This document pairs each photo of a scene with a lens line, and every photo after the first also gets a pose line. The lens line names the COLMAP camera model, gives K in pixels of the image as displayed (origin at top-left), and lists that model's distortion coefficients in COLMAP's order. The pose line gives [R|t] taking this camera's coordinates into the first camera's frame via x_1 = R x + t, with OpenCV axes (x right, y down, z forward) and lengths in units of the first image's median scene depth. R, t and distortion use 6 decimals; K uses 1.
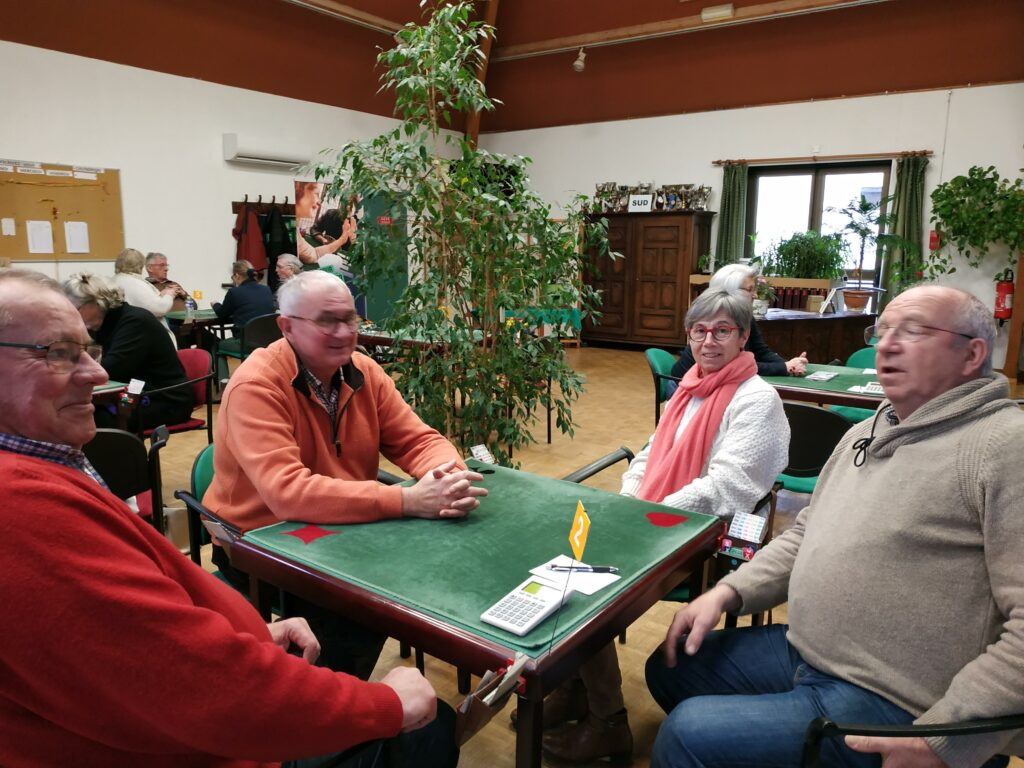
lens RADIAL K [[756.5, 0, 517.4], [0, 756.5, 384.7], [0, 0, 1]] dist [0.003711, -0.029430]
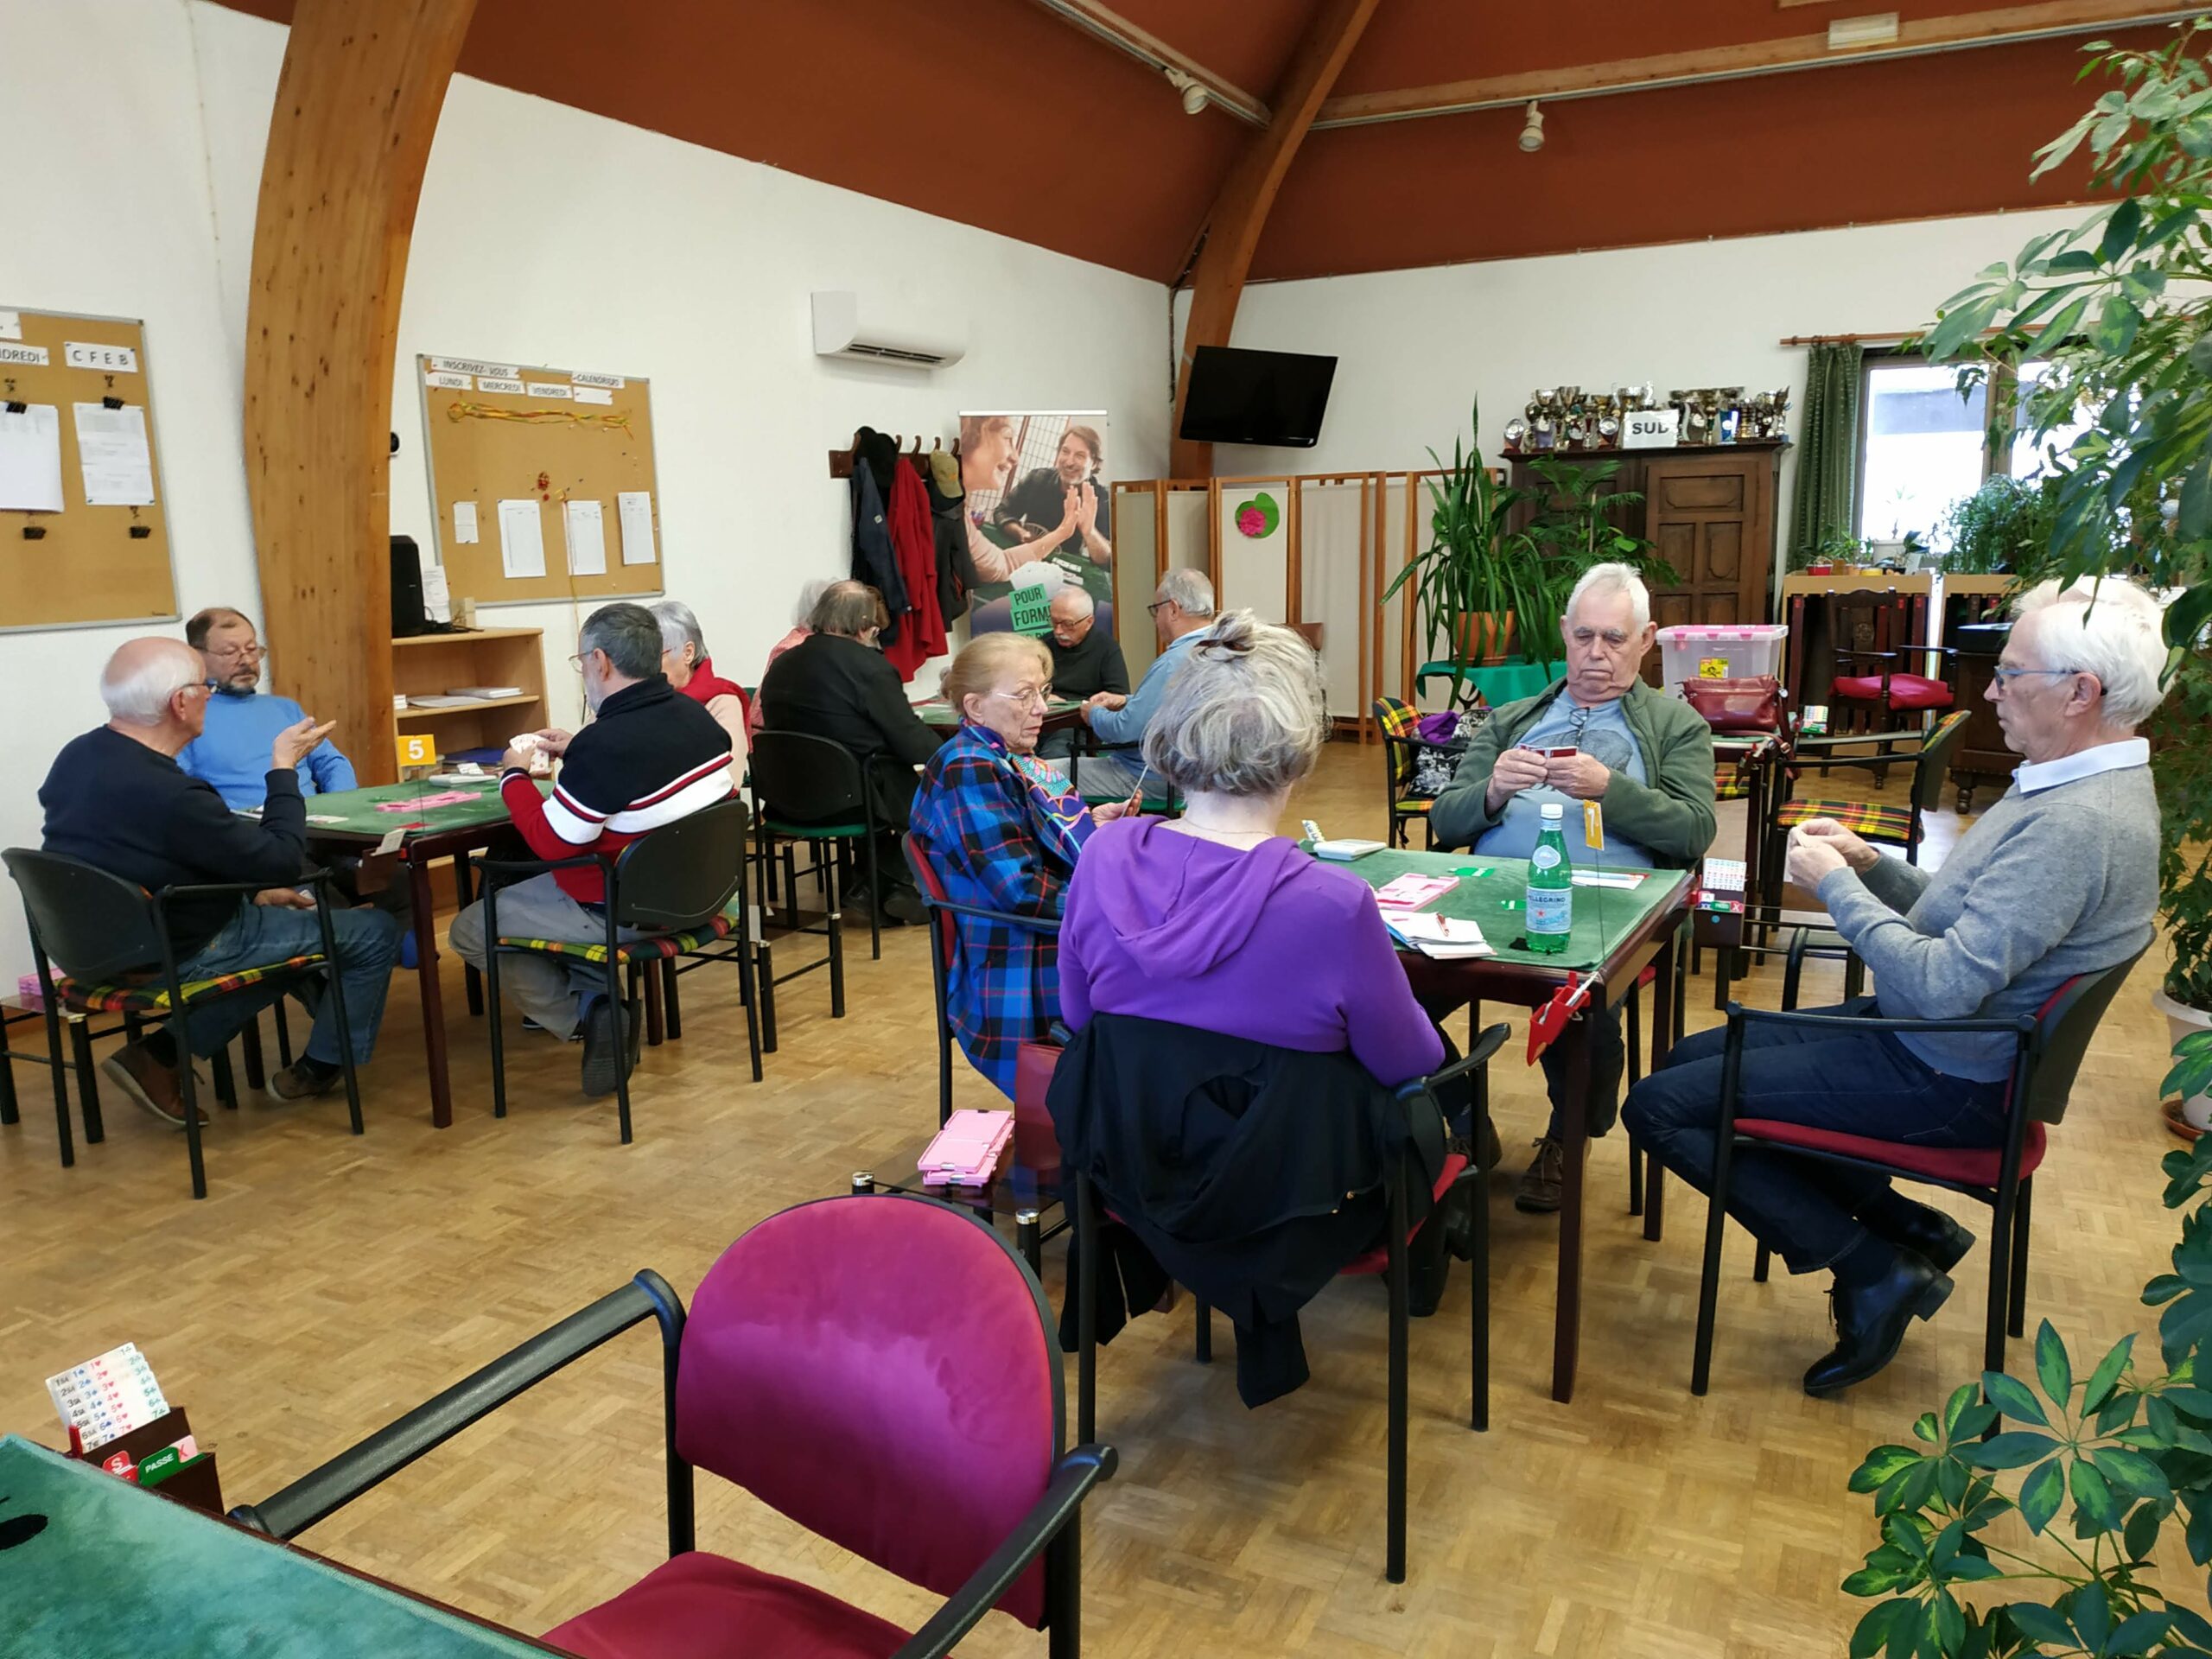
lens RADIAL K [[1634.2, 0, 1094.7], [0, 1634.2, 822.9], [0, 0, 1]] dist [0.003711, -0.029430]
pose [[0.981718, -0.070947, 0.176623, -0.393041], [0.072353, 0.997378, -0.001524, -0.019123], [-0.176051, 0.014275, 0.984277, 0.062751]]
